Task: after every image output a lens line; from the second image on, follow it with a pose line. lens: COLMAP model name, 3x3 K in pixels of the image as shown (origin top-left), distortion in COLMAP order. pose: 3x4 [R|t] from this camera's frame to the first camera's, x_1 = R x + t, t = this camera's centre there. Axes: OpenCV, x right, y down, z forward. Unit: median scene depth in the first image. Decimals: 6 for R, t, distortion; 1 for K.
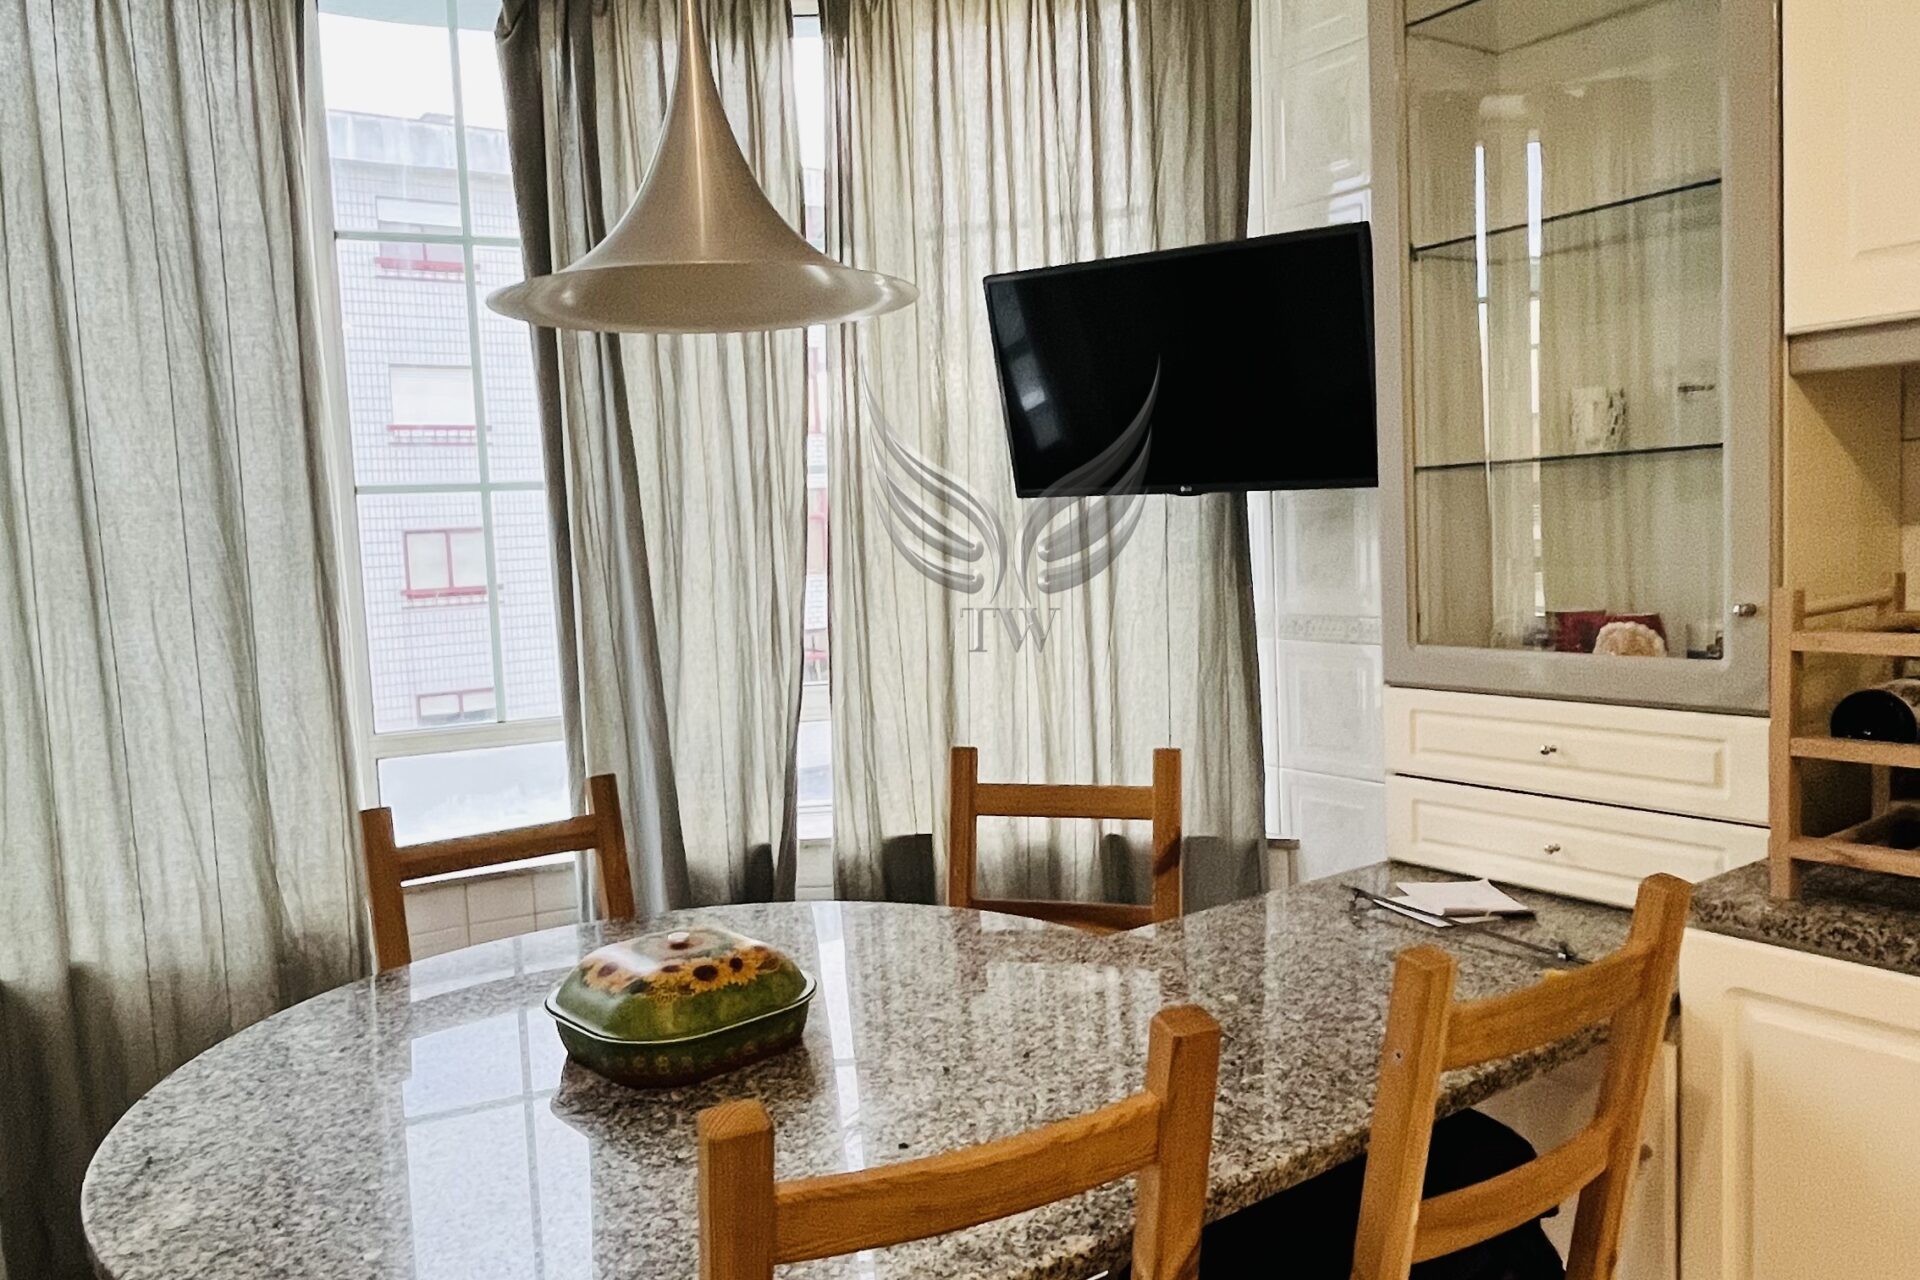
lens RADIAL K [[1375.3, 0, 967.2], [0, 1375.3, 641.4], [0, 0, 1]] dist [0.002255, -0.010198]
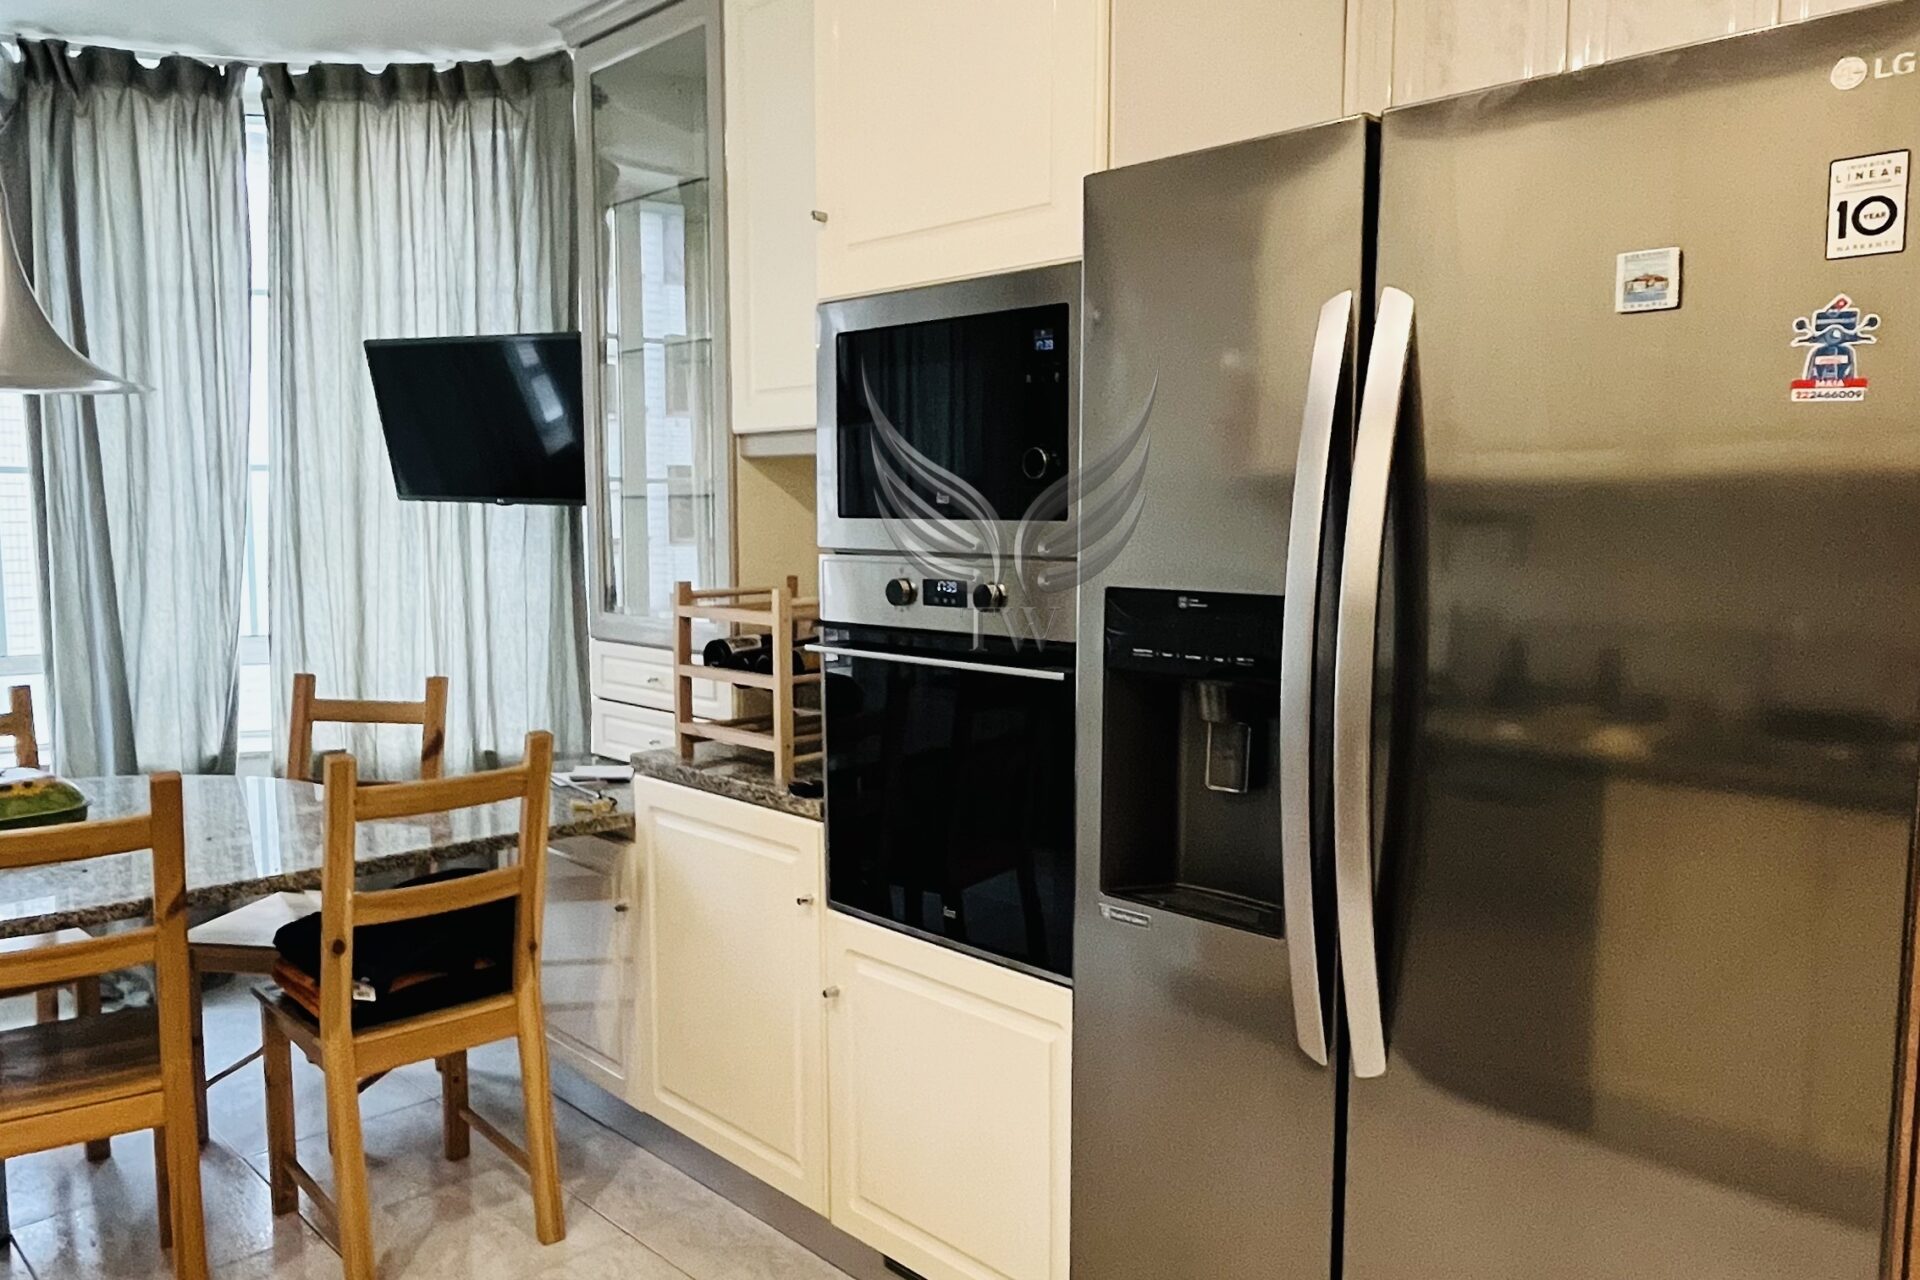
lens RADIAL K [[1375.3, 0, 961.9], [0, 1375.3, 641.8], [0, 0, 1]] dist [0.002255, -0.010198]
pose [[0.984759, 0.030852, 0.171168, 0.375764], [-0.032575, 0.999443, 0.007263, 0.008923], [-0.170848, -0.012728, 0.985215, -0.470580]]
